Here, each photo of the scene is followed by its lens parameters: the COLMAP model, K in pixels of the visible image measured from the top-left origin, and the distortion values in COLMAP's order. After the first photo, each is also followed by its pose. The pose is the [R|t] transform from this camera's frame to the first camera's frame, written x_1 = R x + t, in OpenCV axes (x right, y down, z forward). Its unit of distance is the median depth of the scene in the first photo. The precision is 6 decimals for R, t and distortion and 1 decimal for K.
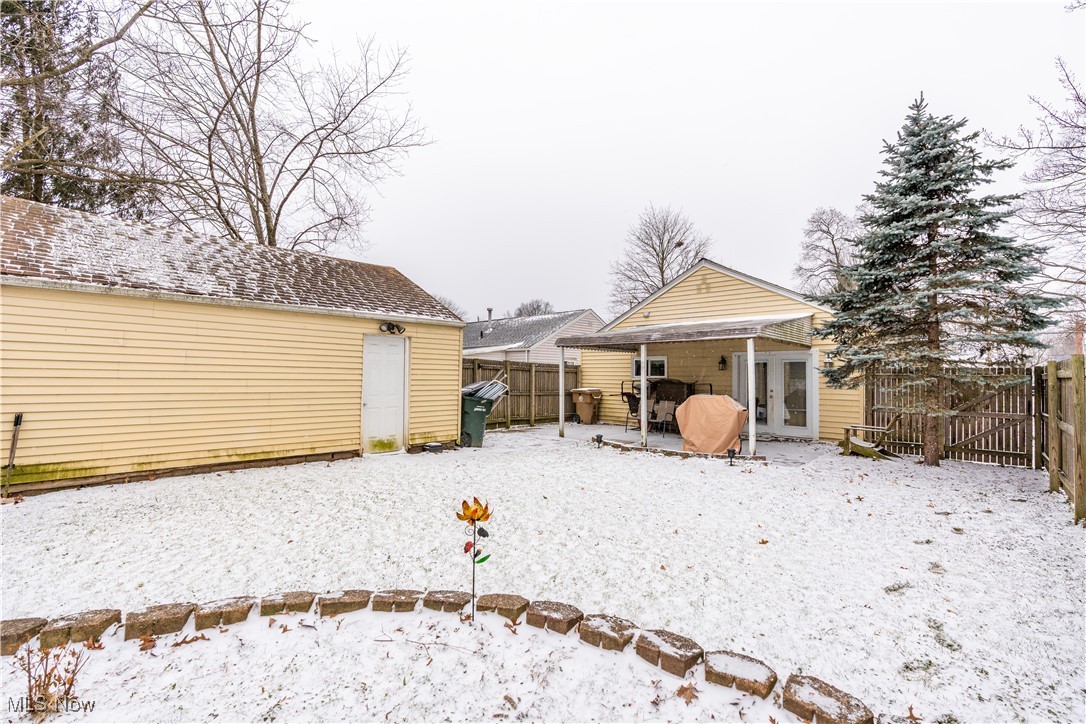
lens RADIAL K [[483.2, 0, 543.0], [0, 483.2, 364.9], [0, 0, 1]] dist [-0.013255, -0.000160]
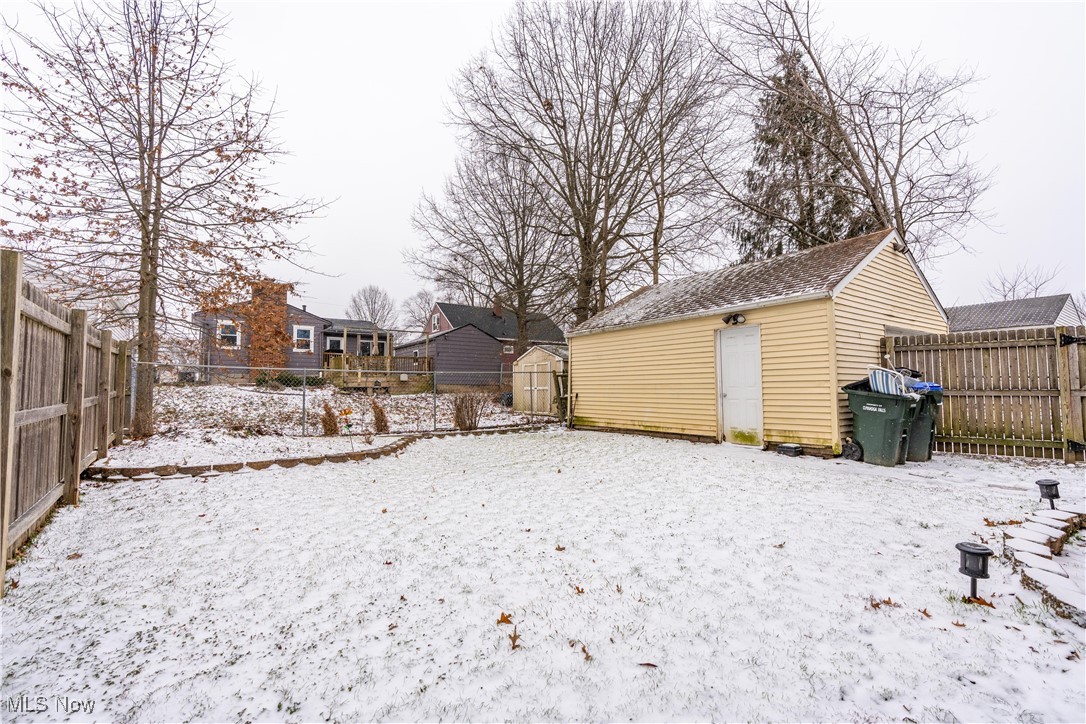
lens RADIAL K [[483.2, 0, 543.0], [0, 483.2, 364.9], [0, 0, 1]] dist [-0.013255, -0.000160]
pose [[-0.173356, -0.059880, -0.983037, 0.720823], [0.028873, 0.997412, -0.065848, 0.072161], [0.984436, -0.039798, -0.171178, 0.773276]]
